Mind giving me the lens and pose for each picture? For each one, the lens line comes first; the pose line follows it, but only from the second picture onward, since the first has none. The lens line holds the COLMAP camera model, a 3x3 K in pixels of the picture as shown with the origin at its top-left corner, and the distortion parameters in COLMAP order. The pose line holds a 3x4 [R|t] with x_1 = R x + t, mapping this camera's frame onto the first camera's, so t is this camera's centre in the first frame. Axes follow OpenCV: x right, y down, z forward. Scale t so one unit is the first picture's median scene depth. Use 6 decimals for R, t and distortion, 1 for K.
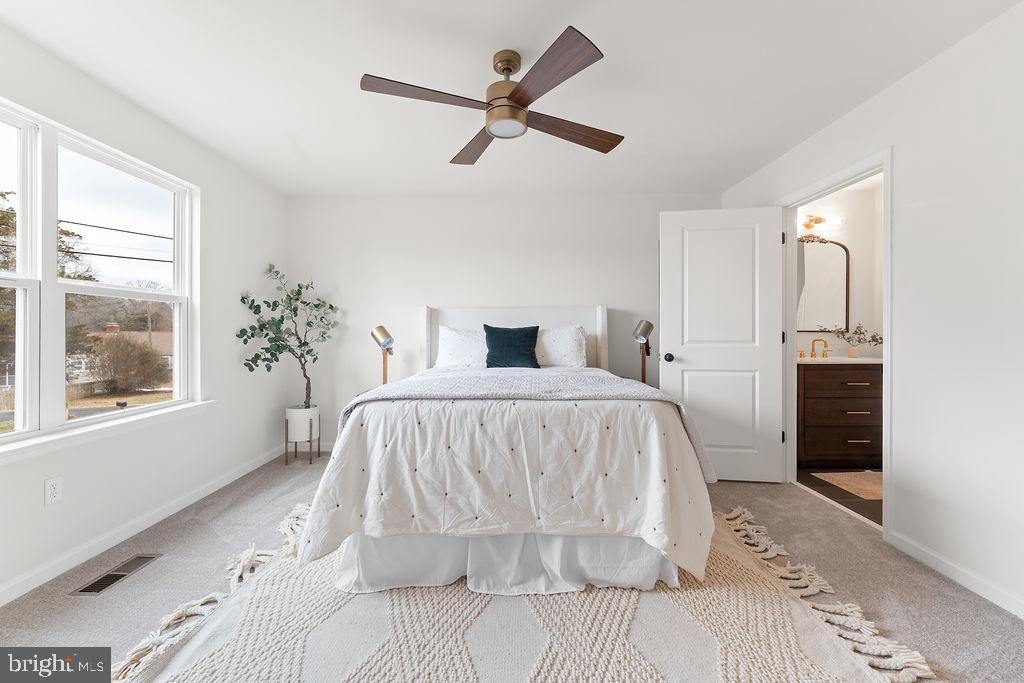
lens RADIAL K [[424.9, 0, 507.9], [0, 424.9, 331.6], [0, 0, 1]] dist [-0.001327, -0.000505]
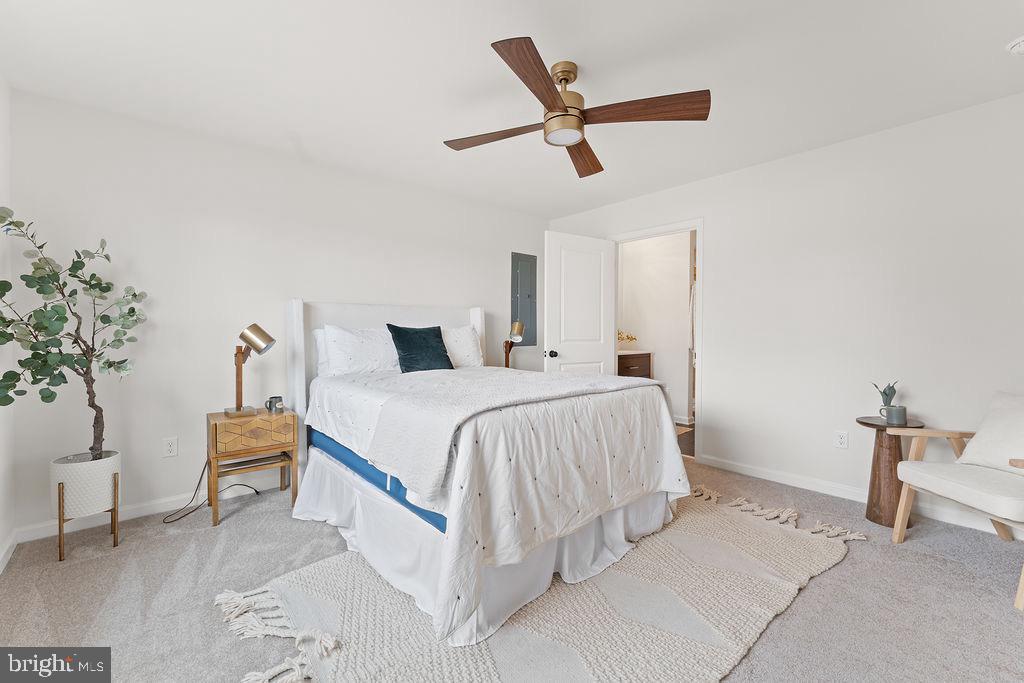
lens RADIAL K [[420.6, 0, 507.0], [0, 420.6, 337.9], [0, 0, 1]] dist [-0.000840, -0.000169]
pose [[0.752193, -0.006144, 0.658914, -0.867531], [-0.001622, 0.999936, 0.011176, 0.004089], [-0.658940, -0.009475, 0.752136, 0.342895]]
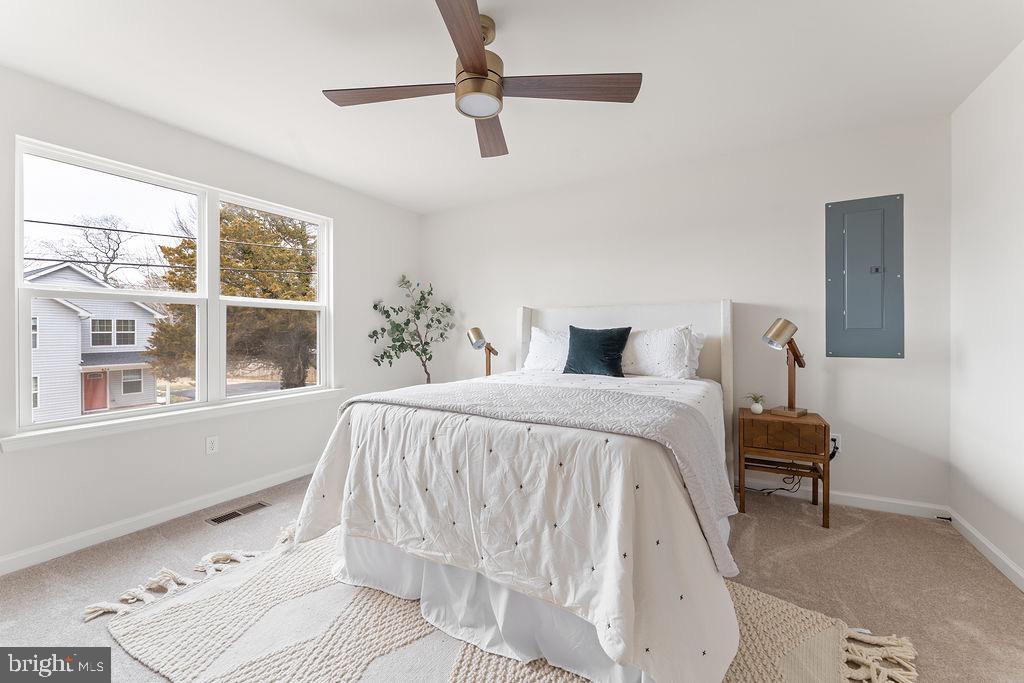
lens RADIAL K [[413.0, 0, 507.2], [0, 413.0, 332.7], [0, 0, 1]] dist [-0.000474, -0.000187]
pose [[0.867821, 0.003232, -0.496867, 0.520191], [0.000141, 0.999977, 0.006751, -0.014561], [0.496877, -0.005928, 0.867801, 0.311827]]
